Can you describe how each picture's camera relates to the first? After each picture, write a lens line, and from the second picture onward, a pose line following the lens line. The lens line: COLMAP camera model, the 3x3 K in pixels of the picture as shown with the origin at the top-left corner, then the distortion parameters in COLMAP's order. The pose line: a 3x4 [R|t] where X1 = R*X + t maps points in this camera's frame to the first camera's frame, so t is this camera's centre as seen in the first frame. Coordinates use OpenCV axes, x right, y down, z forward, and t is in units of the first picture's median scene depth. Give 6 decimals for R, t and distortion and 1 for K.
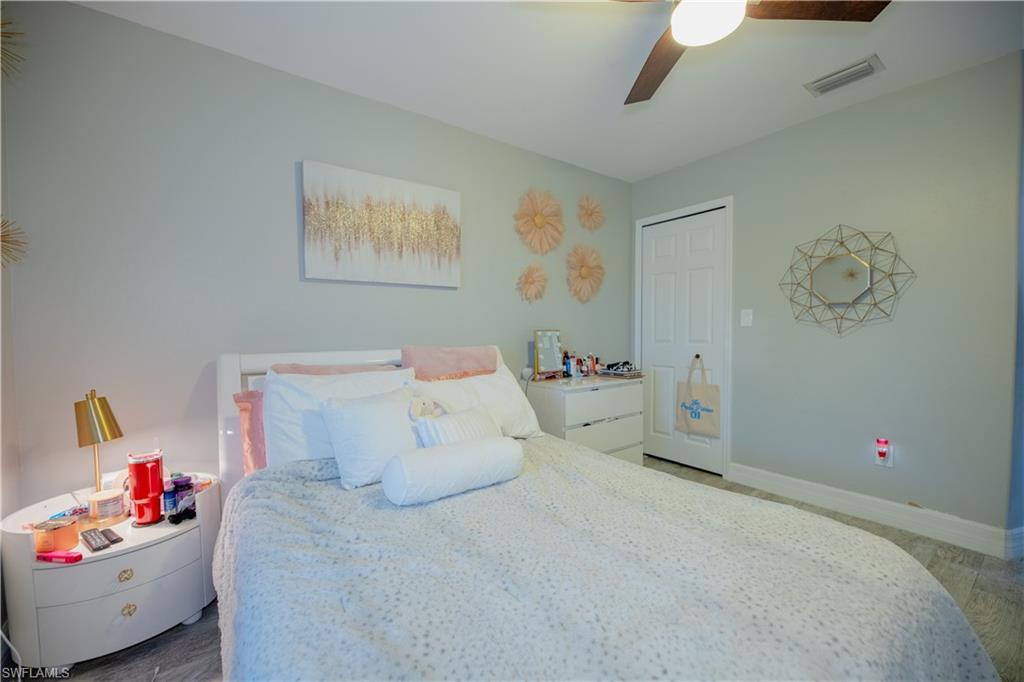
lens RADIAL K [[410.0, 0, 512.0], [0, 410.0, 341.0], [0, 0, 1]] dist [-0.000453, -0.000018]
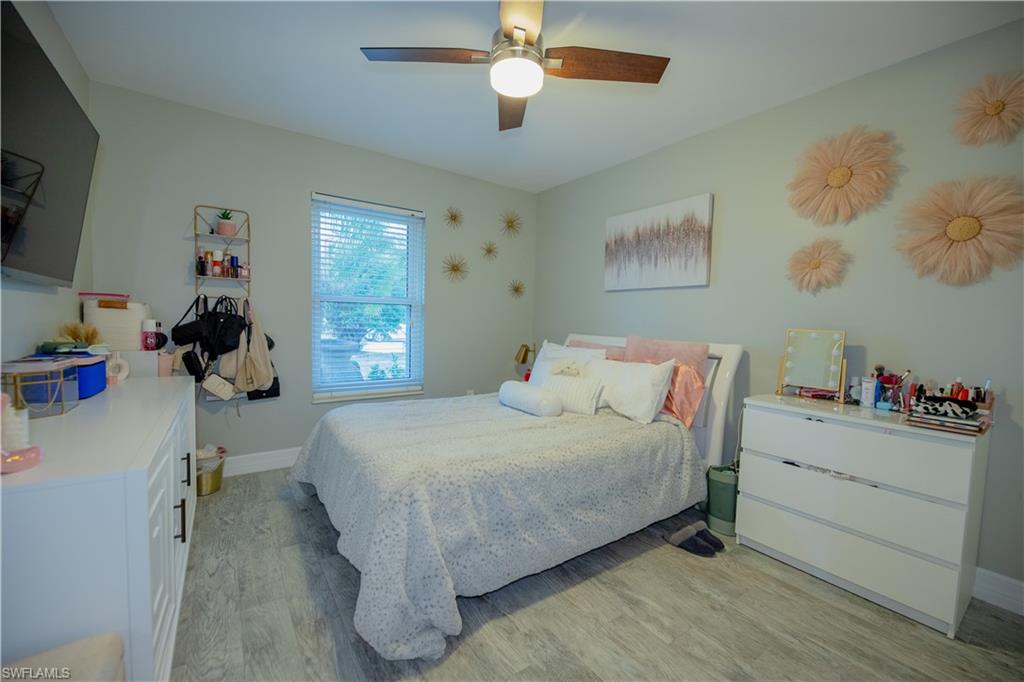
lens RADIAL K [[410.0, 0, 512.0], [0, 410.0, 341.0], [0, 0, 1]] dist [-0.000453, -0.000018]
pose [[-0.022649, 0.054711, -0.998245, 0.943325], [-0.051627, 0.997105, 0.055820, -0.023148], [0.998410, 0.052800, -0.019759, 0.552534]]
